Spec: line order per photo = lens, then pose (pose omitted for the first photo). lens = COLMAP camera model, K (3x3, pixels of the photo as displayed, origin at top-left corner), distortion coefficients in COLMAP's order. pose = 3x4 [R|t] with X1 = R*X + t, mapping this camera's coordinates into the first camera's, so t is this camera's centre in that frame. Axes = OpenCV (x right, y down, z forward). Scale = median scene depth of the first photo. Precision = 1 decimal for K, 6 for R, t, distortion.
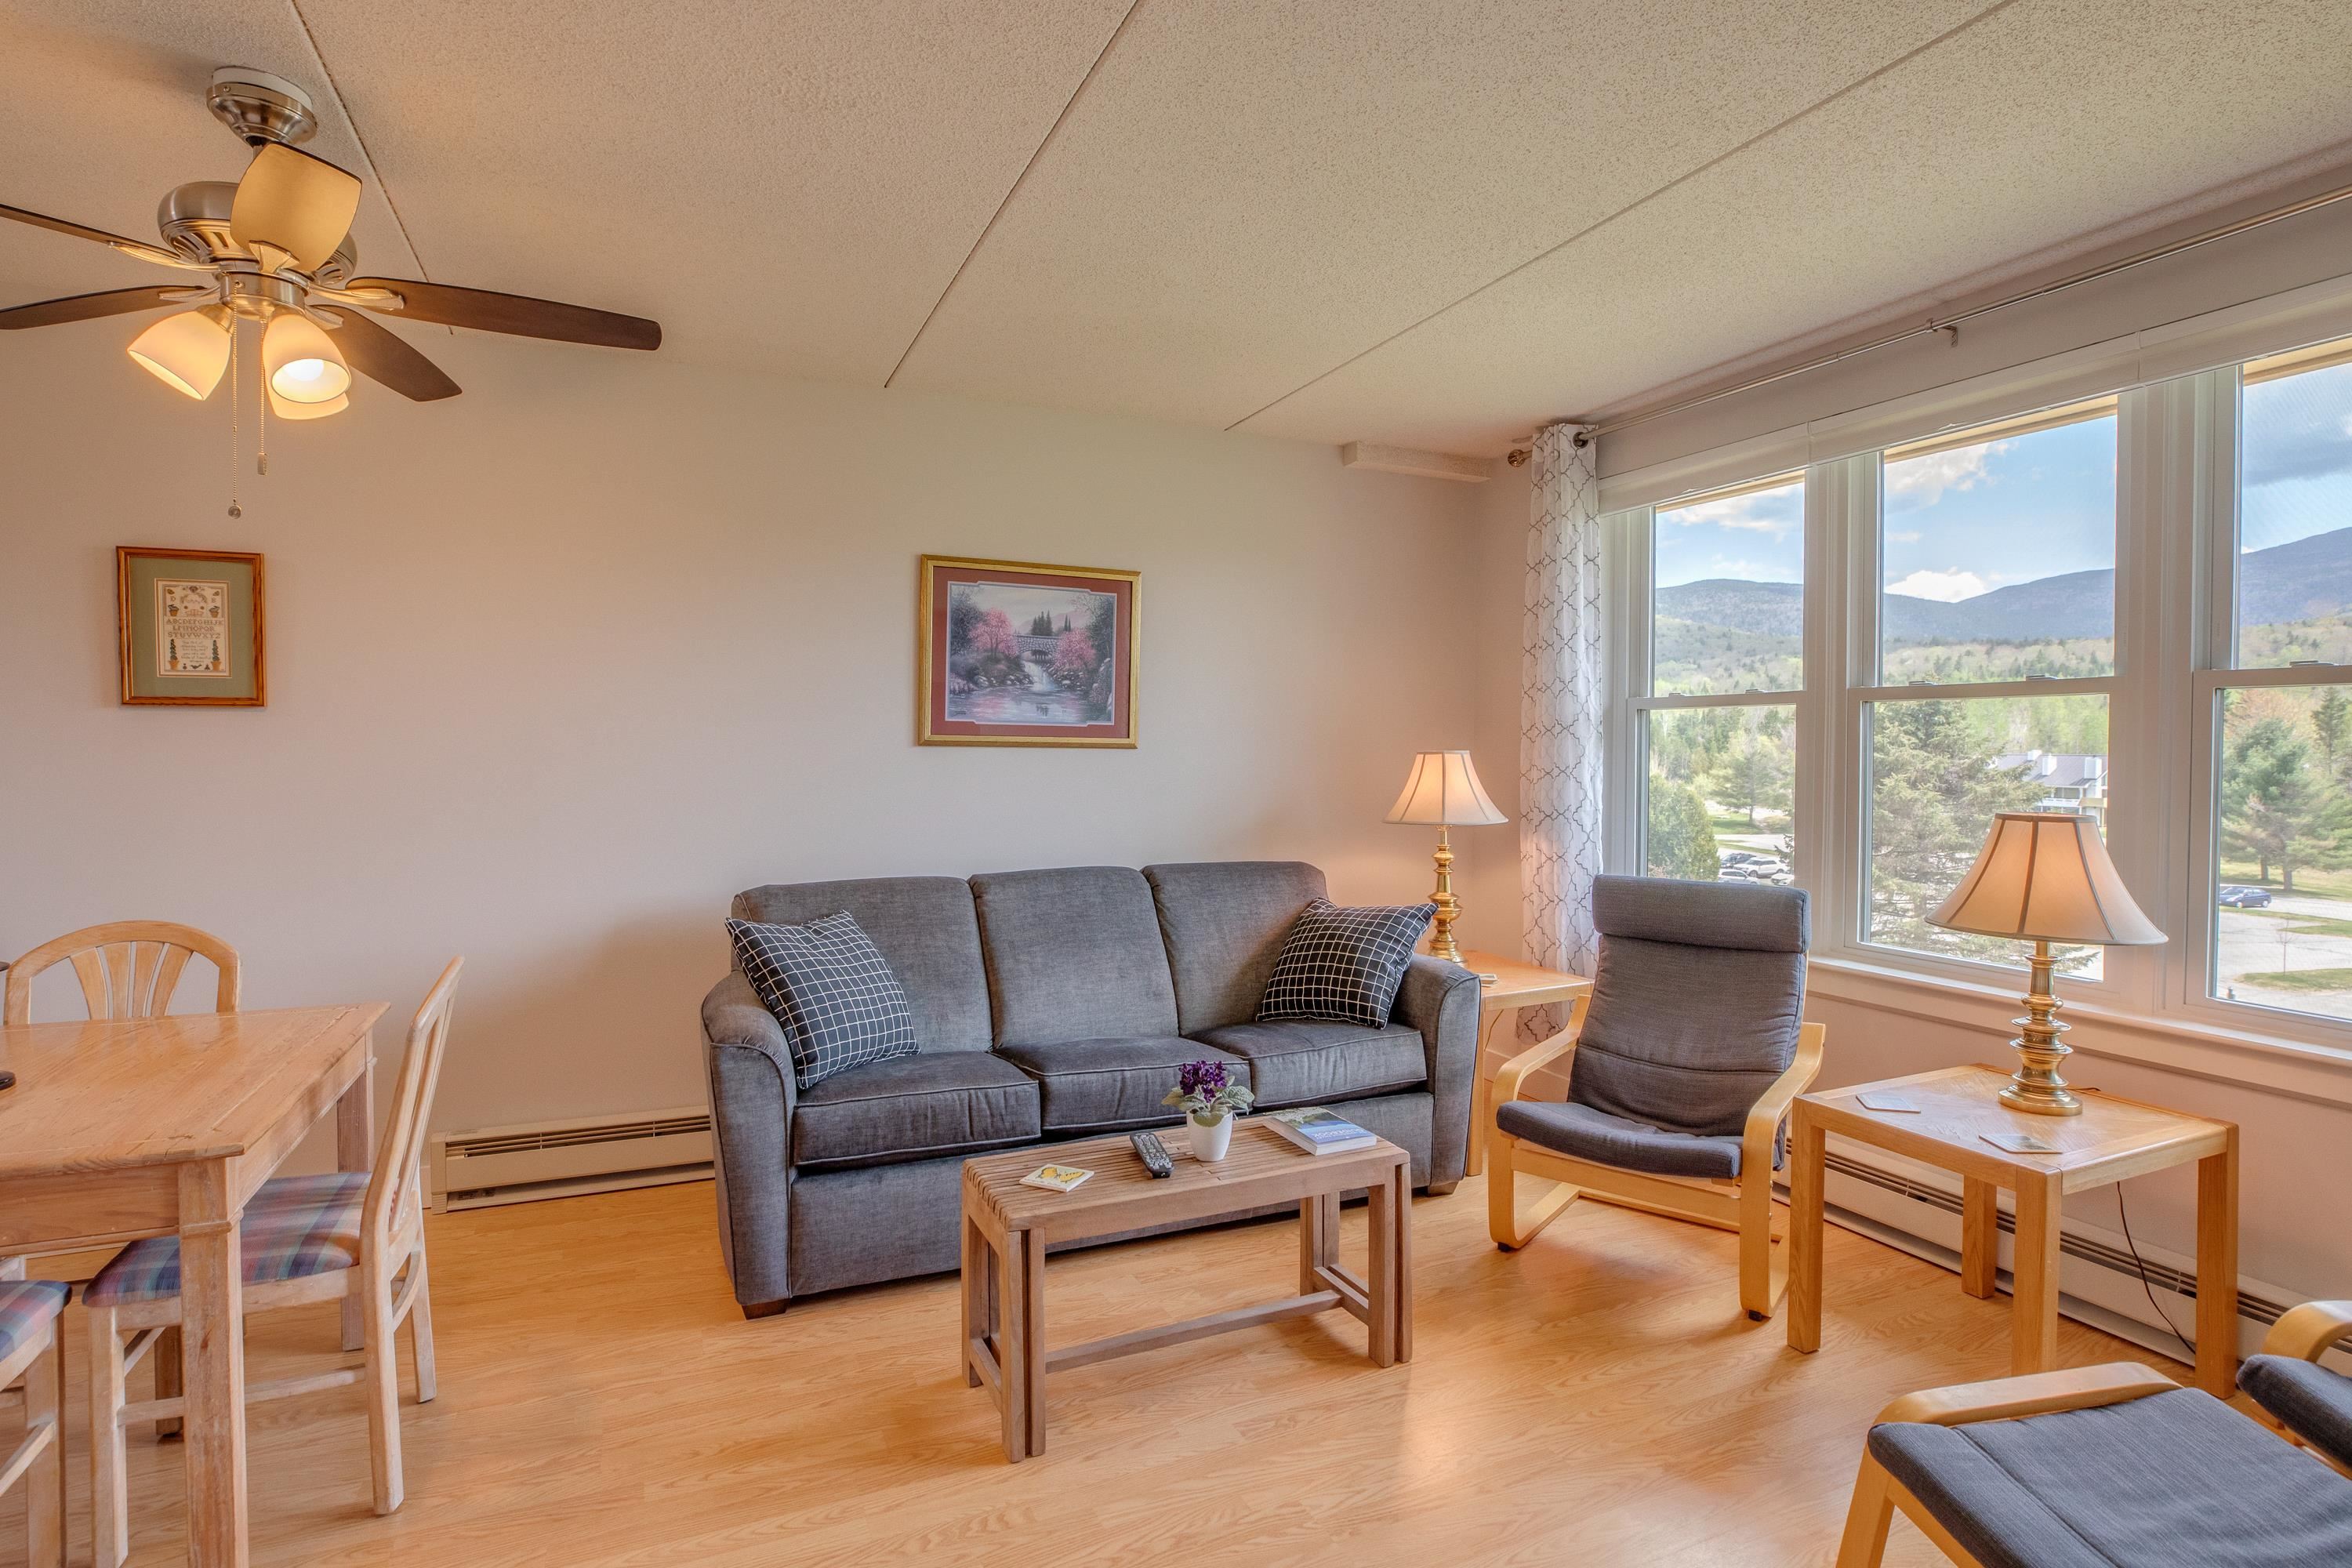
lens RADIAL K [[1185.8, 0, 1176.0], [0, 1185.8, 784.0], [0, 0, 1]] dist [-0.018689, 0.000410]
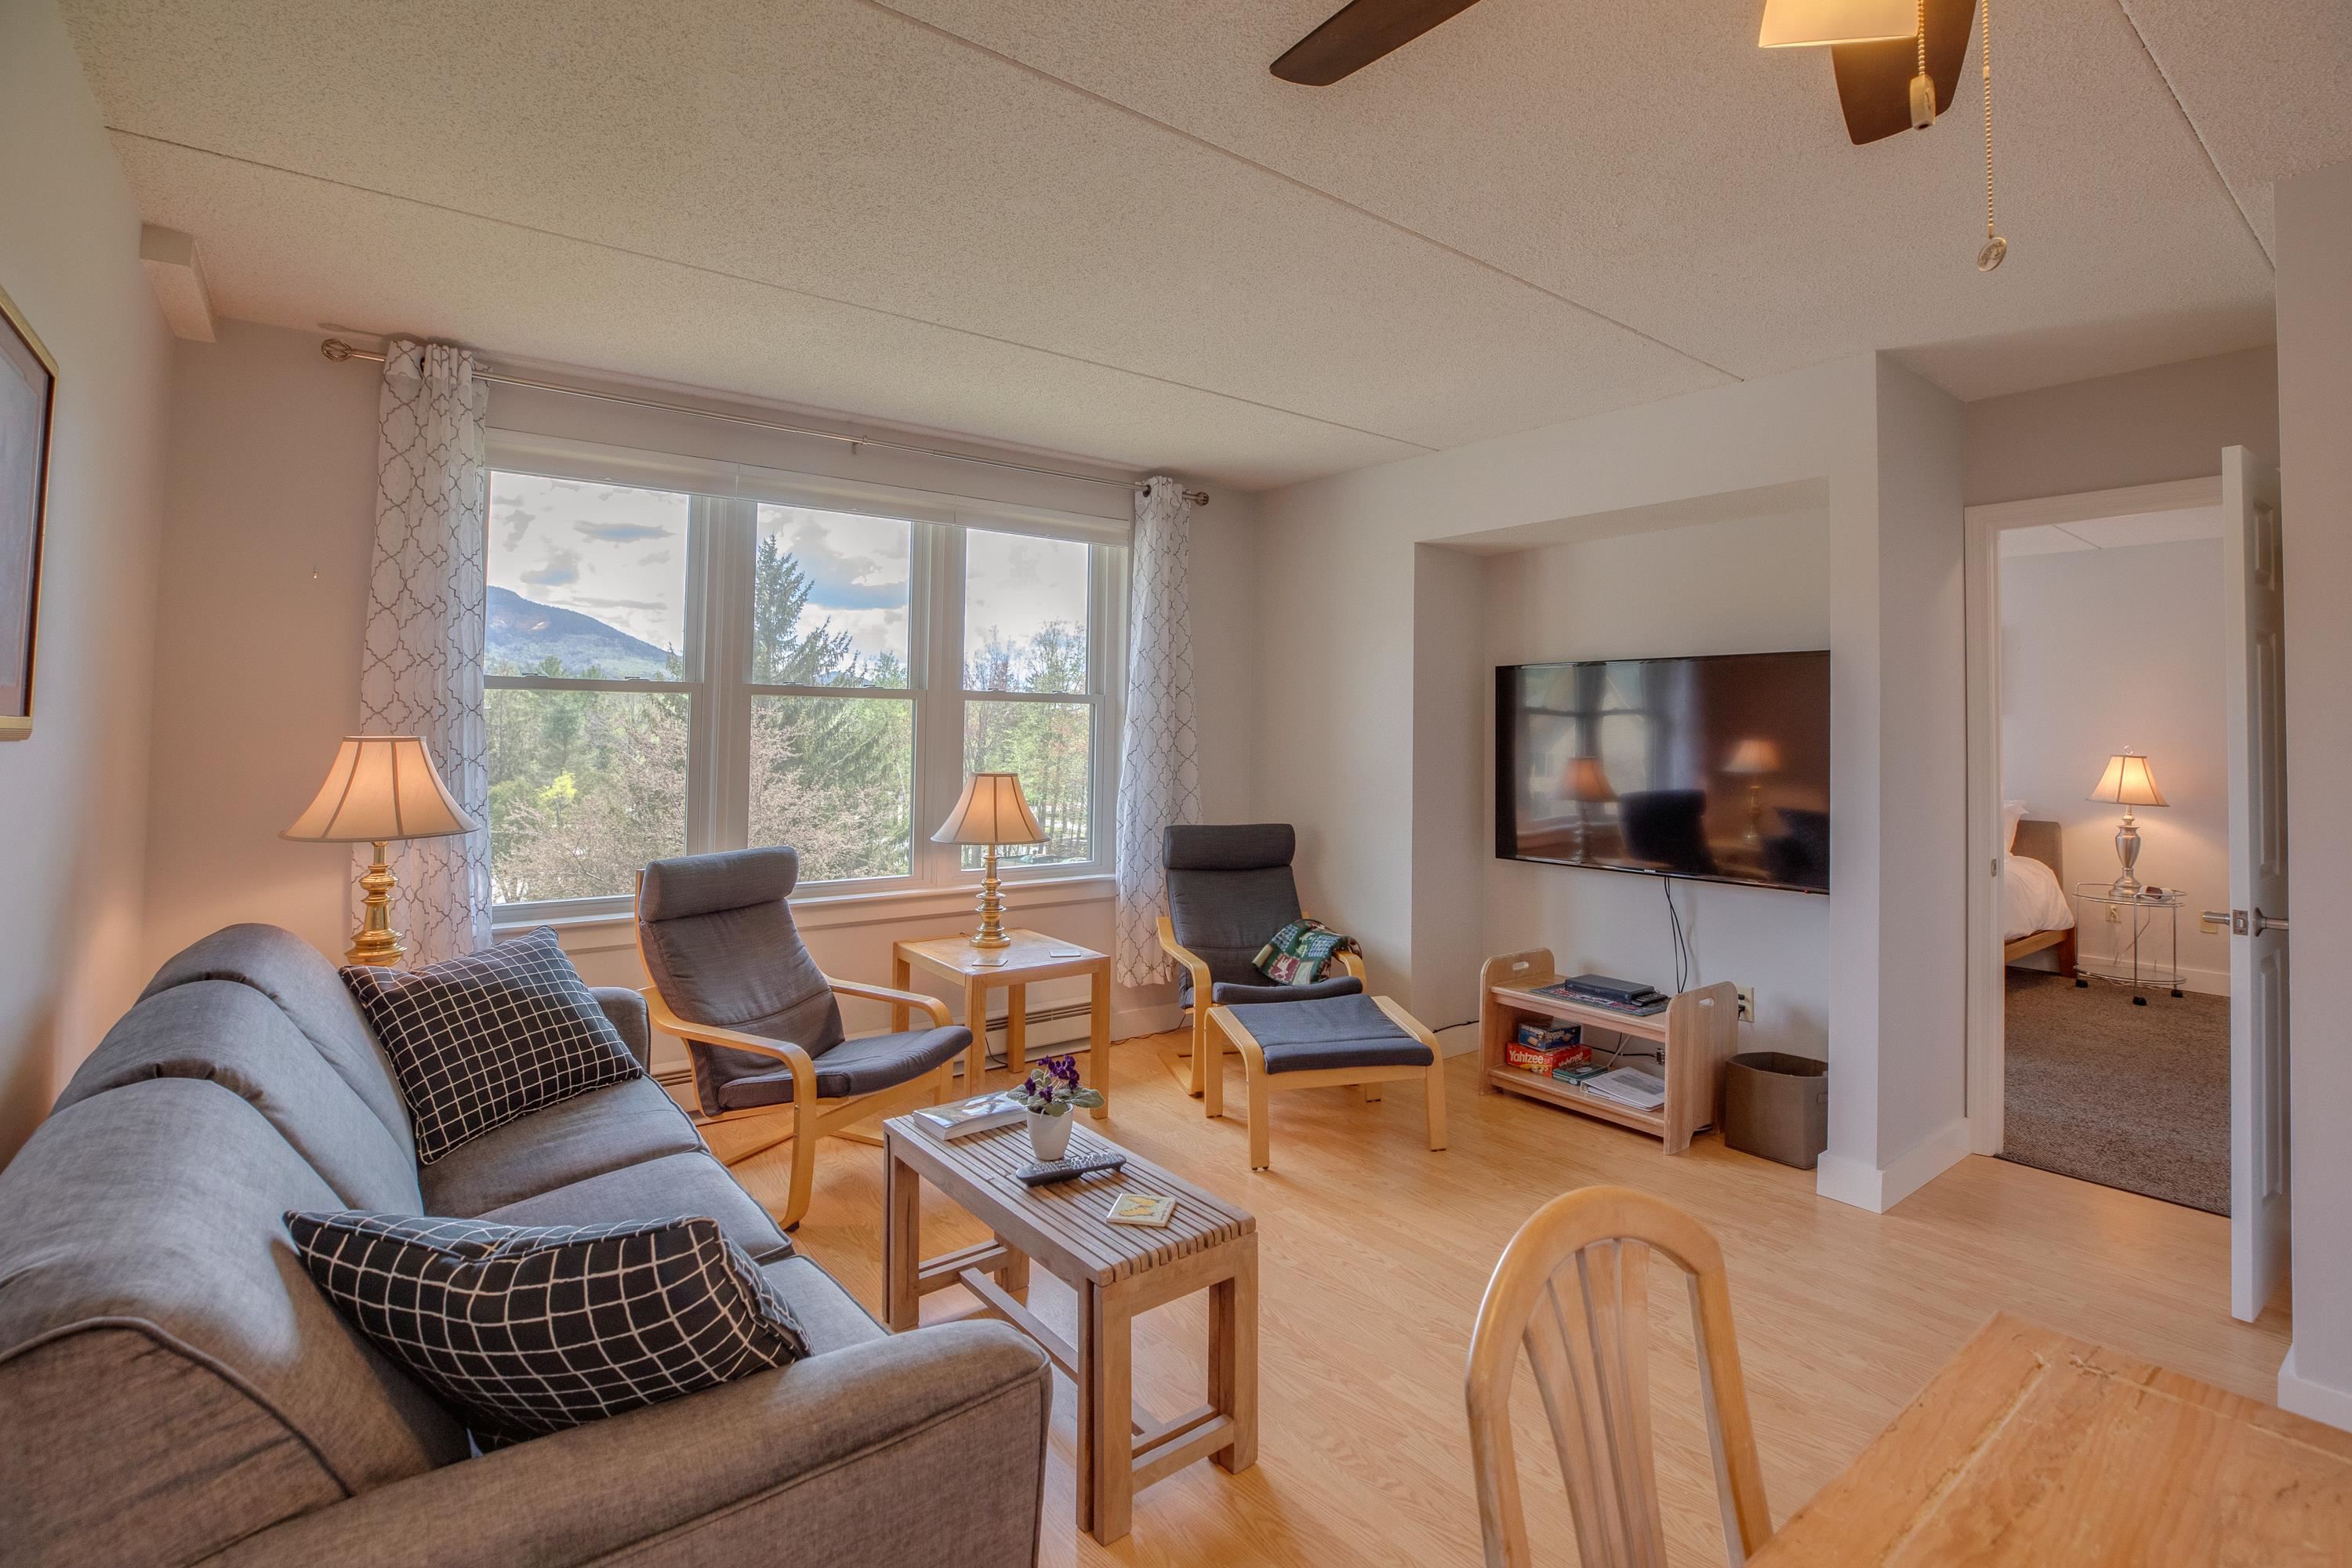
lens RADIAL K [[1114.4, 0, 1176.6], [0, 1114.4, 694.2], [0, 0, 1]] dist [-0.017968, 0.001374]
pose [[-0.224008, 0.023917, 0.974294, -0.669613], [0.019579, 0.999608, -0.020037, -0.036757], [-0.974391, 0.014587, -0.224388, 0.811163]]
